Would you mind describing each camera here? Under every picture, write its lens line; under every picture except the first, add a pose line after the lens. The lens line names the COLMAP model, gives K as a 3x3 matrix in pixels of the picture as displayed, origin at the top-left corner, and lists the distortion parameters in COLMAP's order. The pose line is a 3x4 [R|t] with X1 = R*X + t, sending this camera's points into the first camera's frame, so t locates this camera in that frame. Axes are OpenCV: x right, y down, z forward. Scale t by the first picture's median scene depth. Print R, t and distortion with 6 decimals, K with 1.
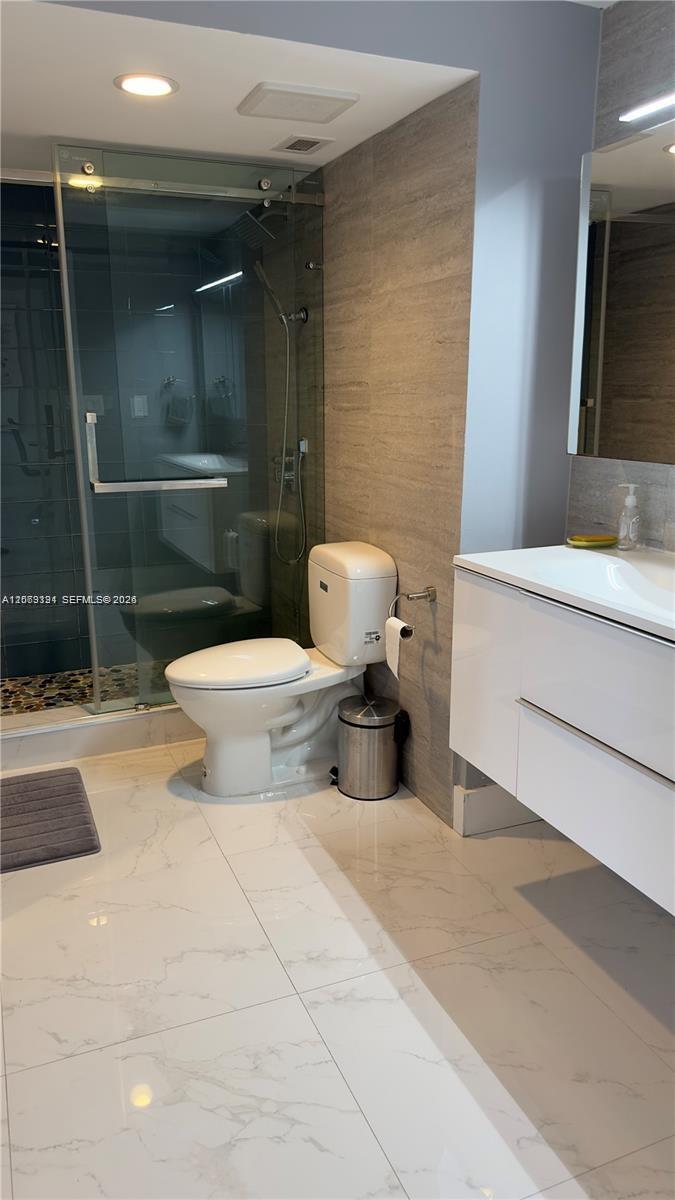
lens RADIAL K [[867.1, 0, 337.5], [0, 867.1, 600.0], [0, 0, 1]] dist [0.225968, -0.363375]
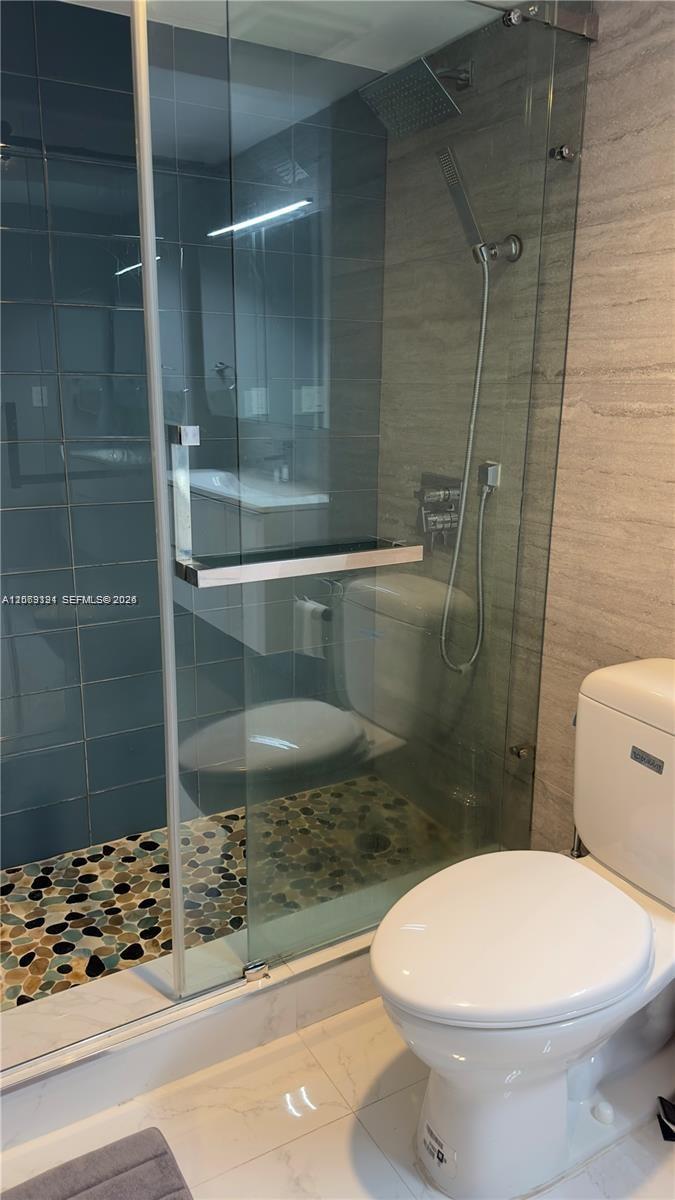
lens RADIAL K [[875.9, 0, 337.7], [0, 875.9, 612.8], [0, 0, 1]] dist [0.064091, -0.059874]
pose [[0.990950, -0.022914, 0.132262, -0.259380], [0.020448, 0.999591, 0.019972, -0.114565], [-0.132665, -0.017087, 0.991014, 0.503151]]
